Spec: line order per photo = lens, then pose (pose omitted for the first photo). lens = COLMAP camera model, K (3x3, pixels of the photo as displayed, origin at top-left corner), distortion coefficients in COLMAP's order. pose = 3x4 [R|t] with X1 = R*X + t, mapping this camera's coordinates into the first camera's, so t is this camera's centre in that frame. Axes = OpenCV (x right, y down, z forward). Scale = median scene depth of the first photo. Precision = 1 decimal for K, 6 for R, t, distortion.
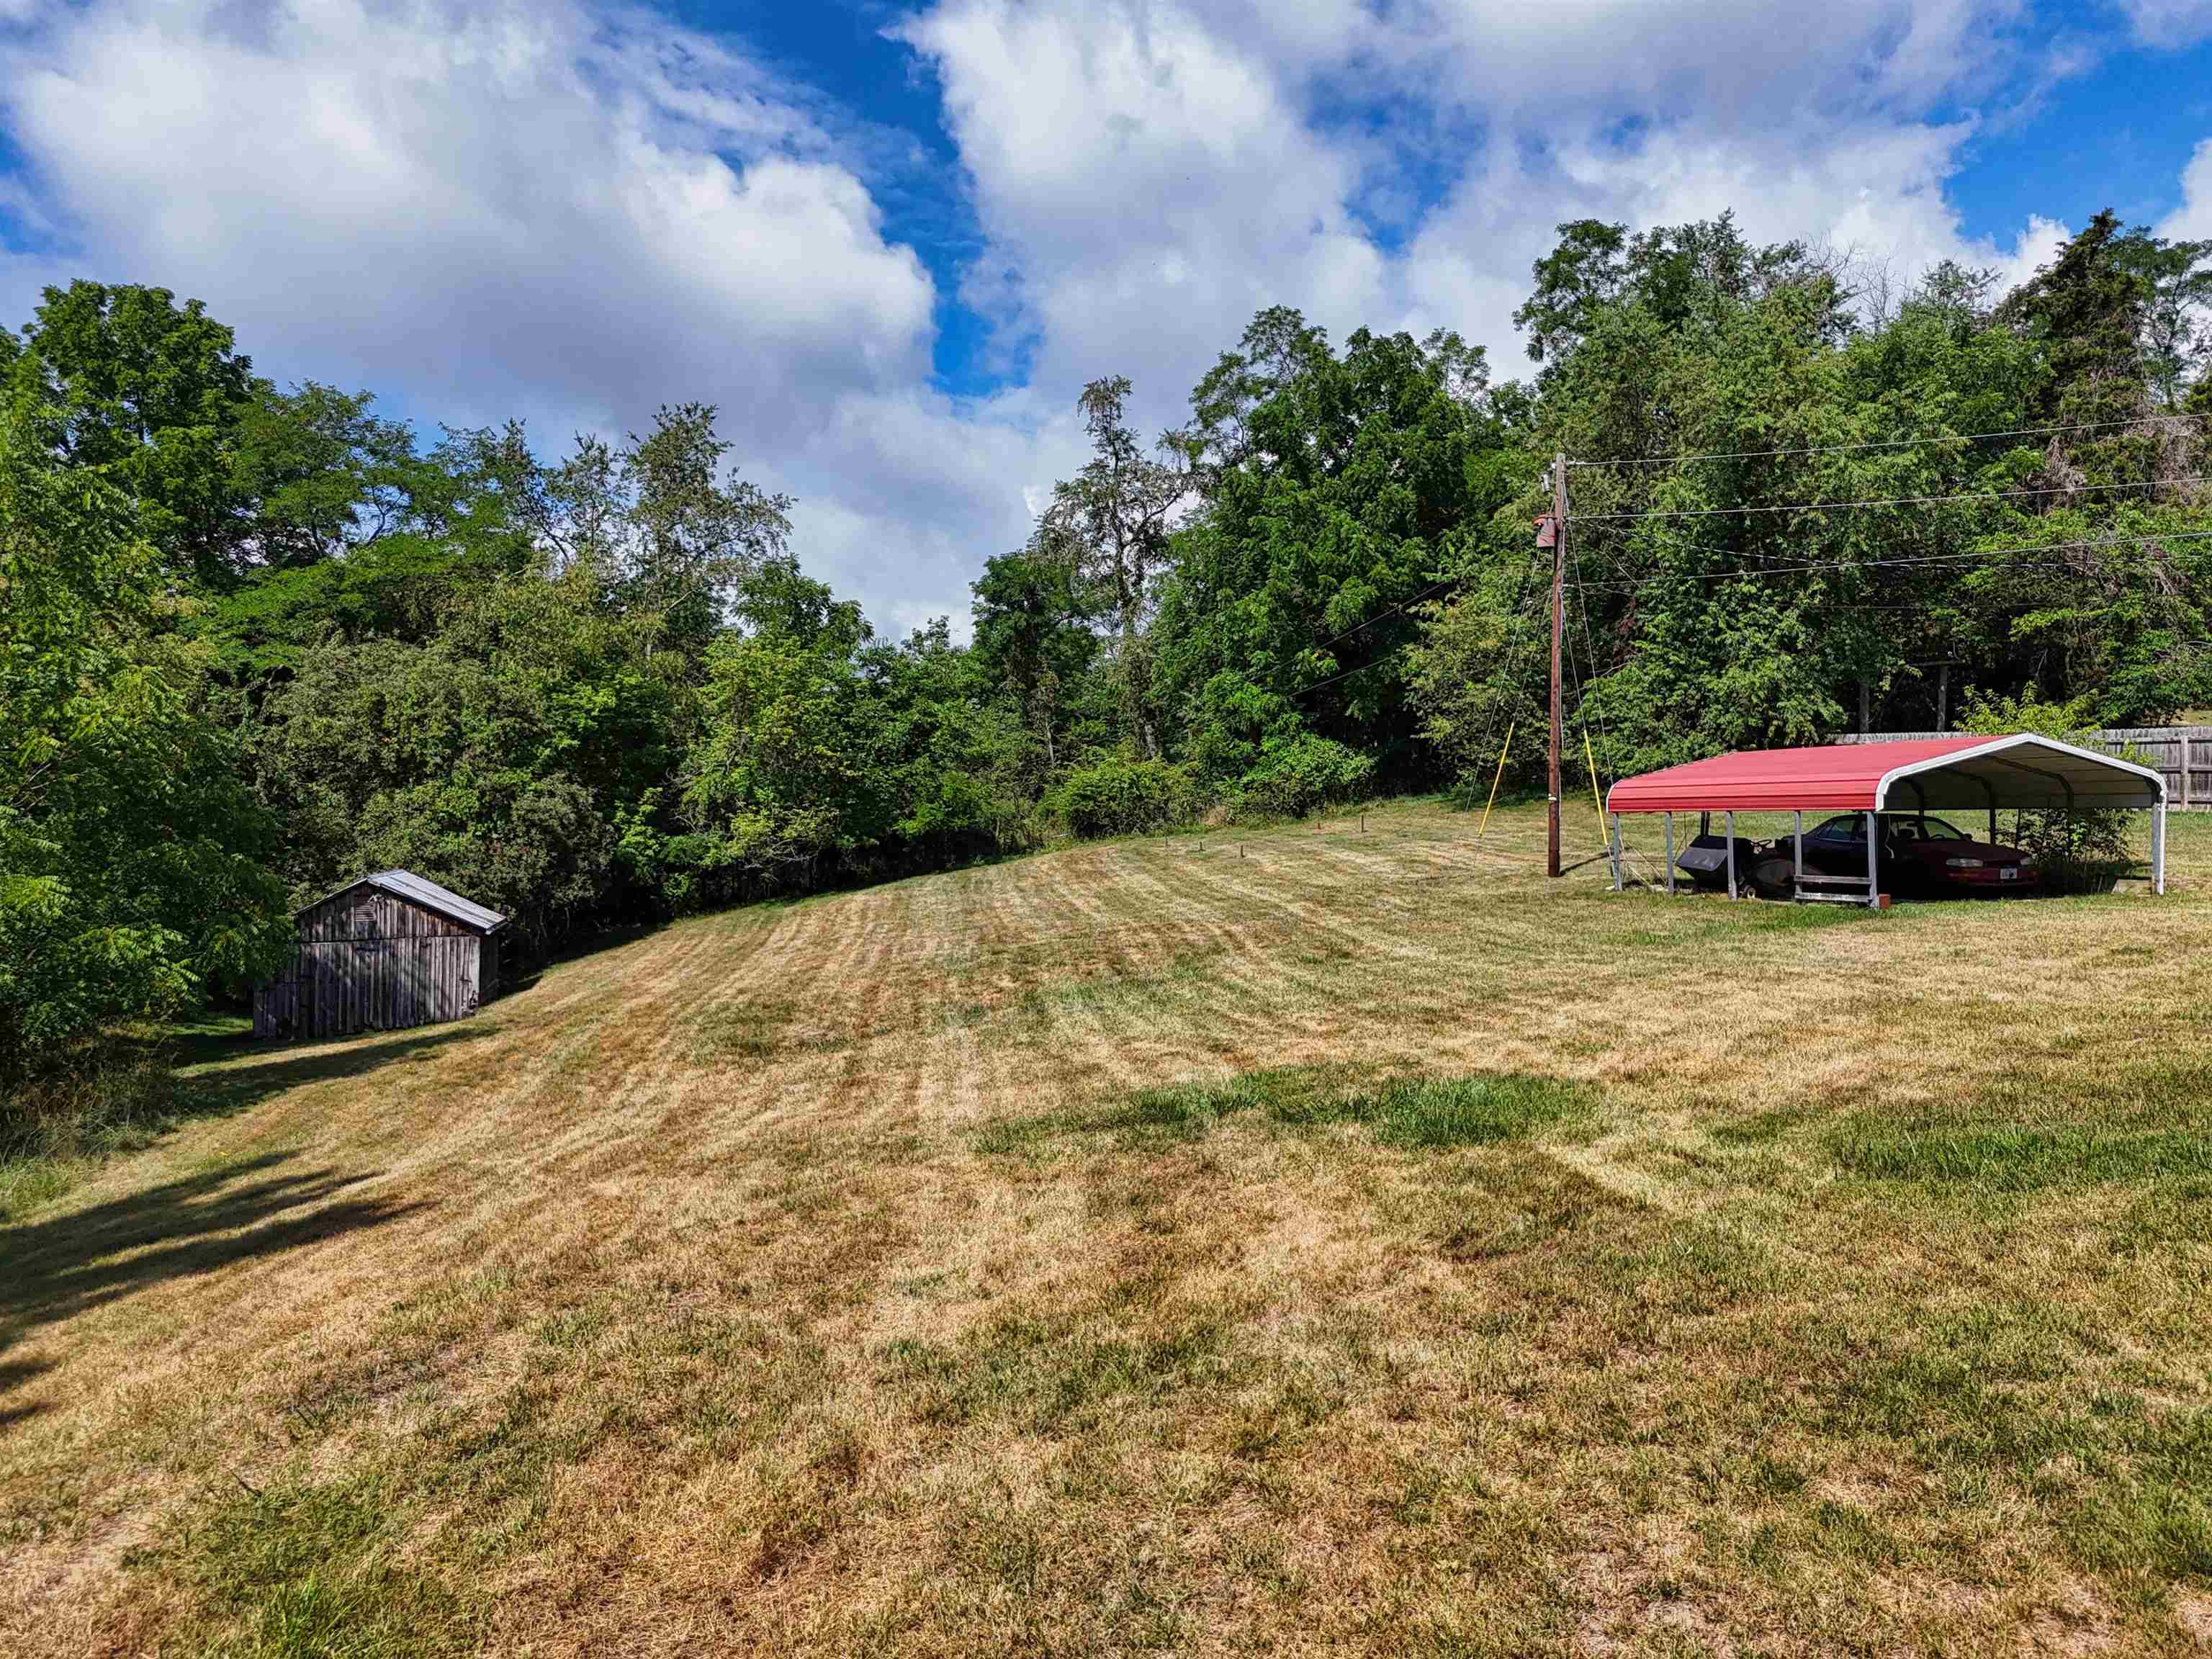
lens RADIAL K [[1634.3, 0, 1106.0], [0, 1634.3, 829.5], [0, 0, 1]] dist [0.062539, -0.055255]
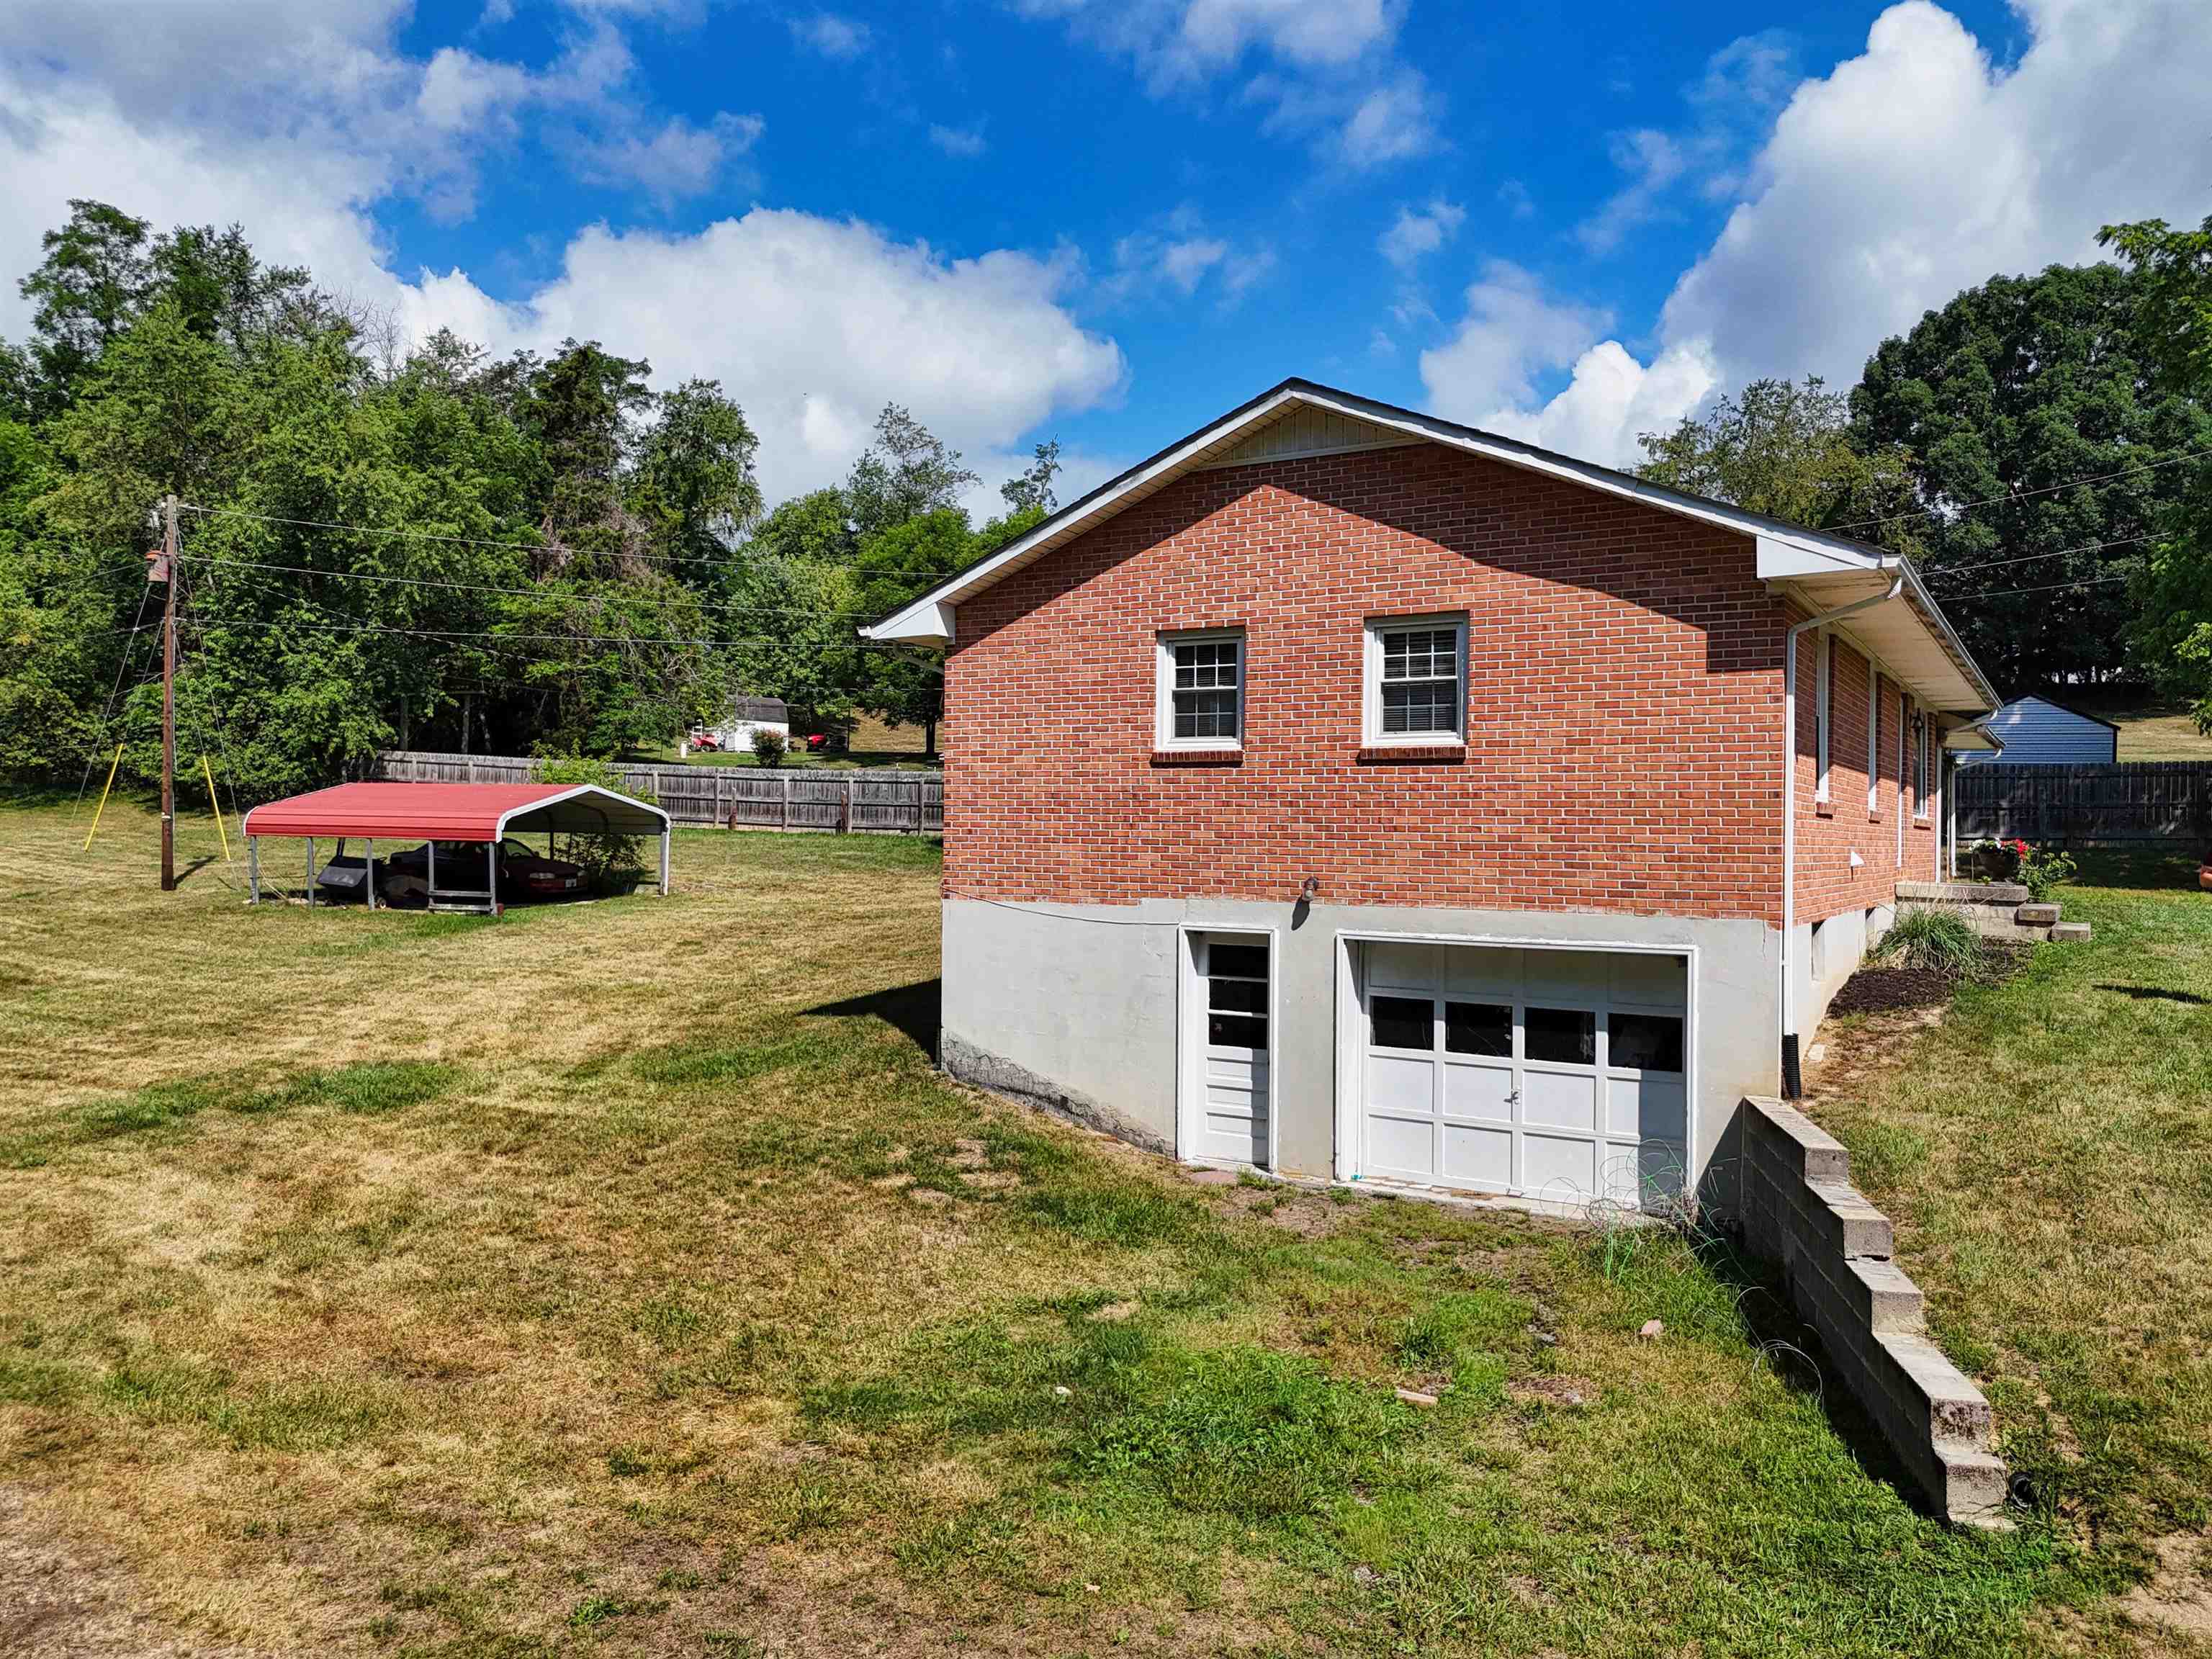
lens RADIAL K [[1634.3, 0, 1106.0], [0, 1634.3, 829.5], [0, 0, 1]] dist [0.062539, -0.055255]
pose [[0.631533, -0.003912, 0.775339, -0.126943], [-0.009331, 0.999876, 0.012646, -0.021441], [-0.775293, -0.015221, 0.631419, -0.111078]]
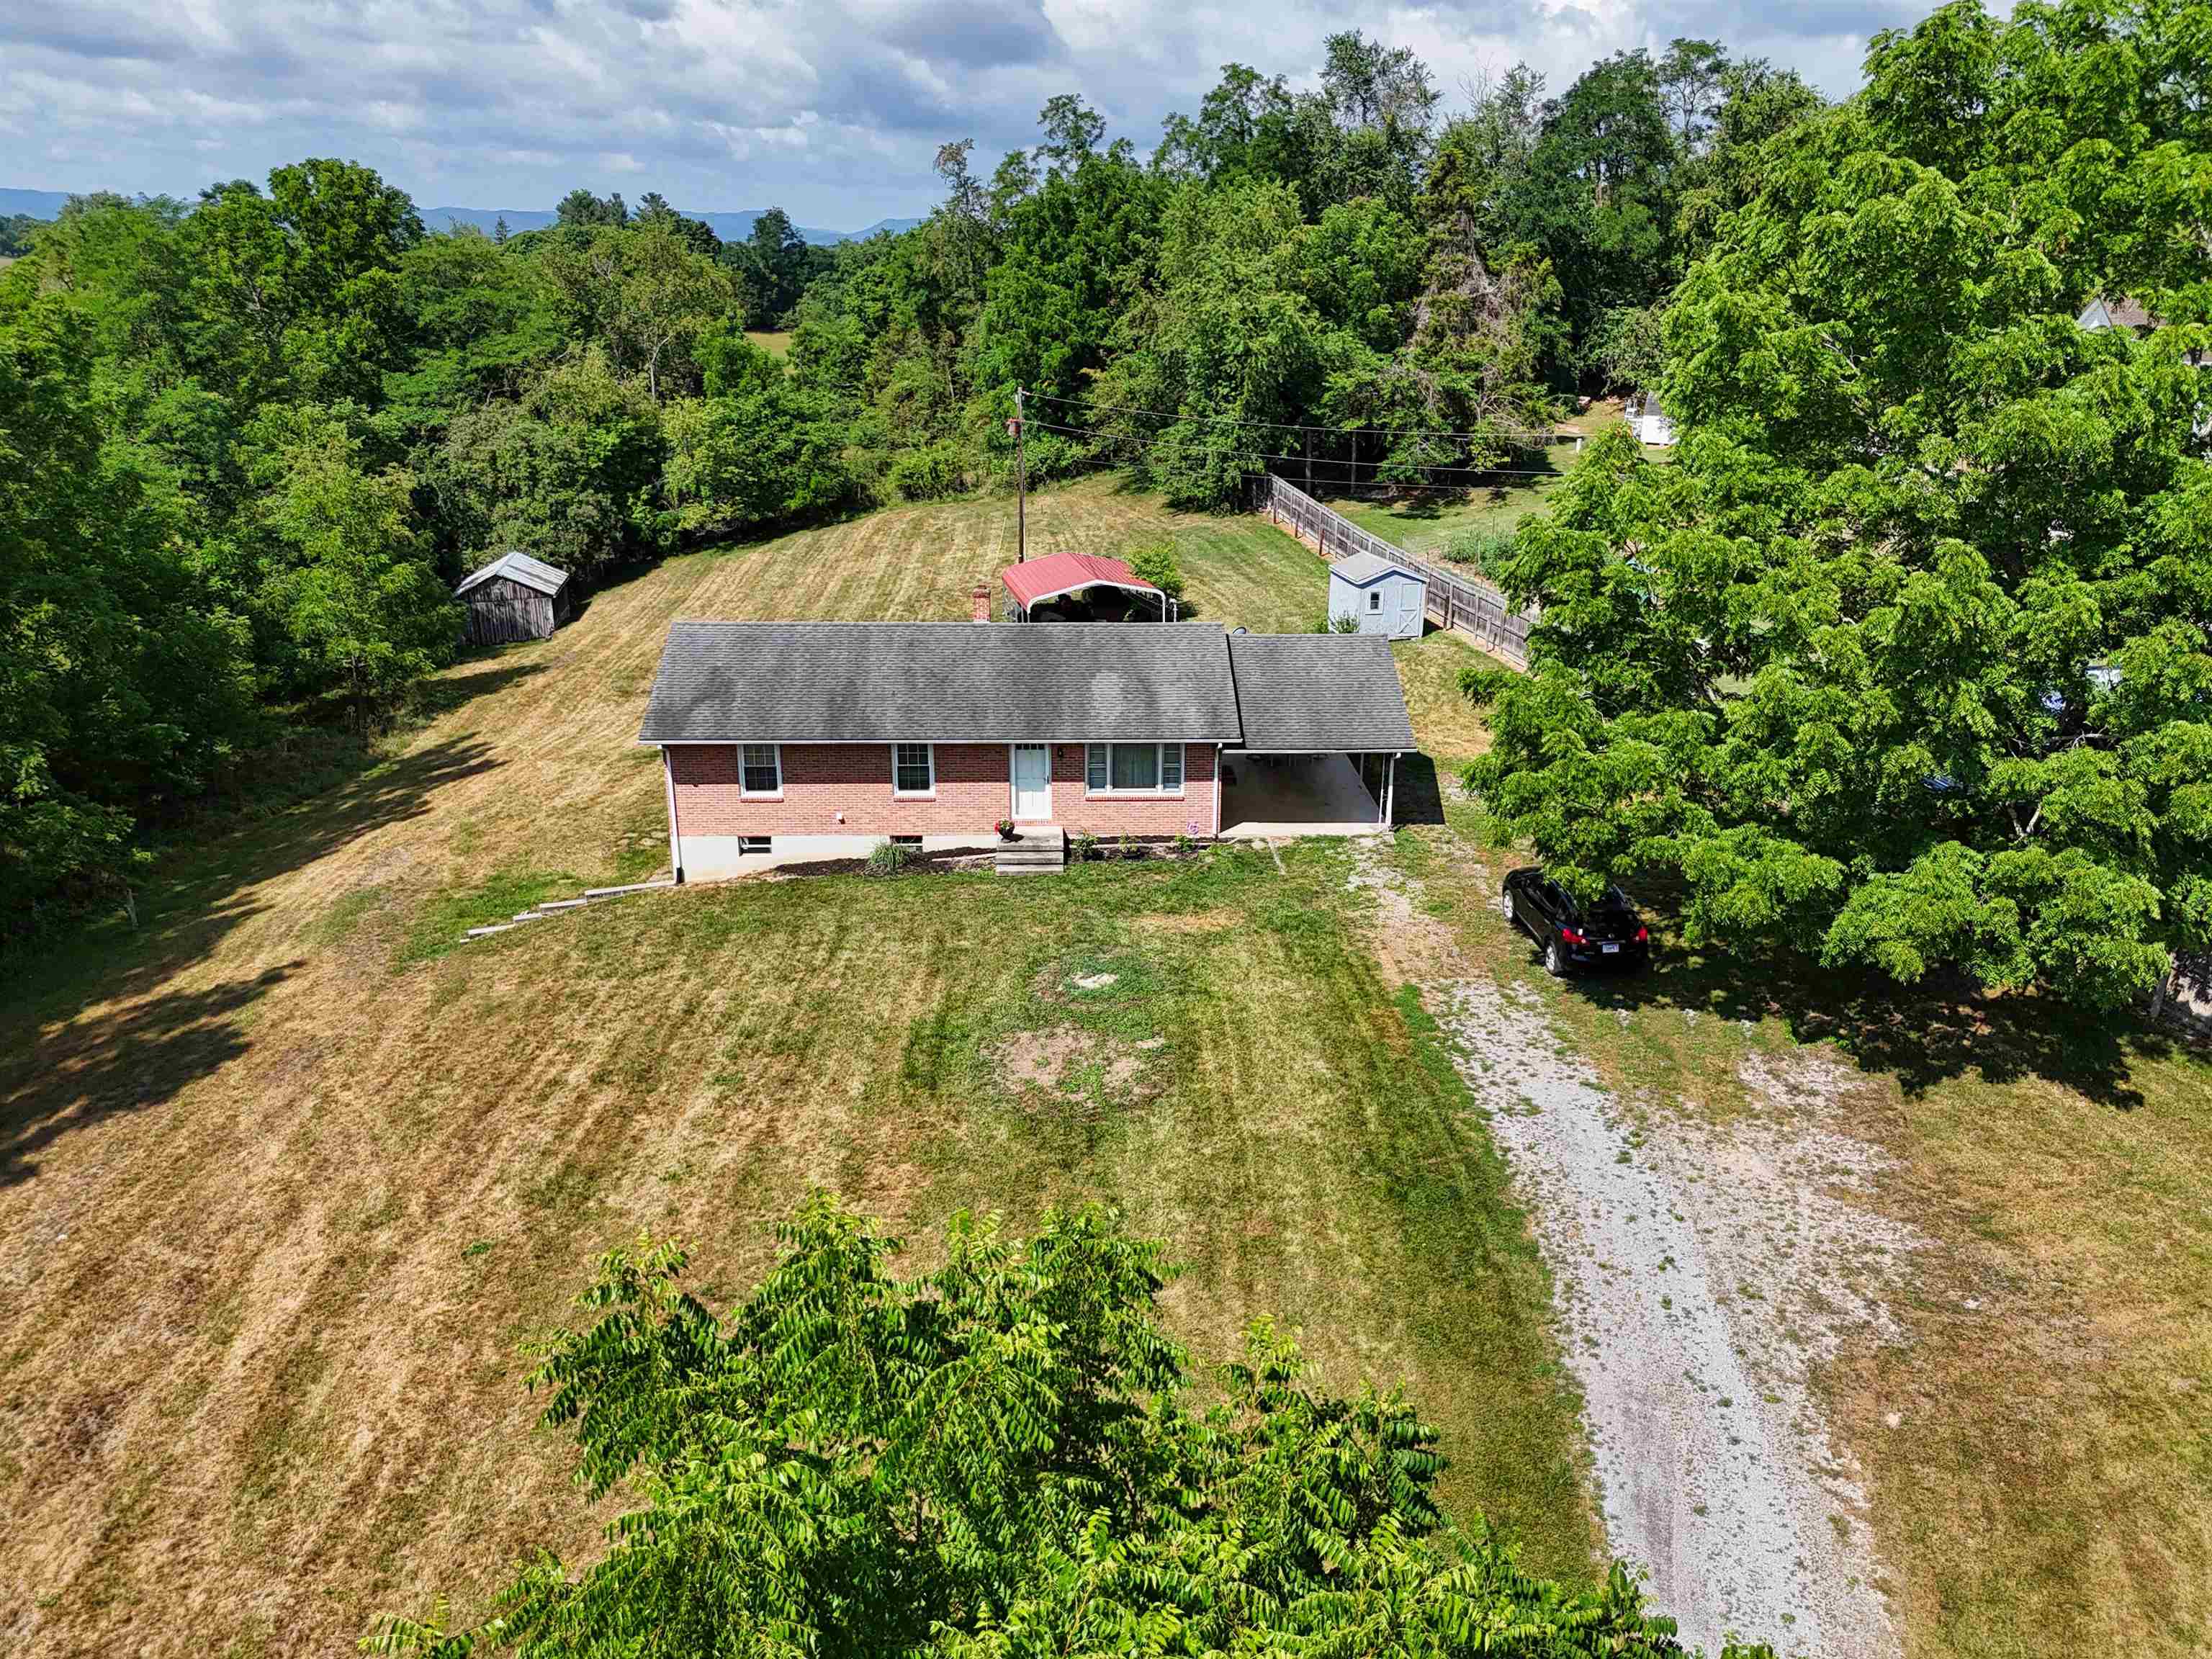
lens RADIAL K [[1621.7, 0, 1112.0], [0, 1621.7, 826.0], [0, 0, 1]] dist [0.073452, -0.084922]
pose [[0.994706, 0.026060, -0.099407, 0.438193], [0.009274, 0.940602, 0.339384, -0.289688], [0.102347, -0.338509, 0.935380, -0.785952]]
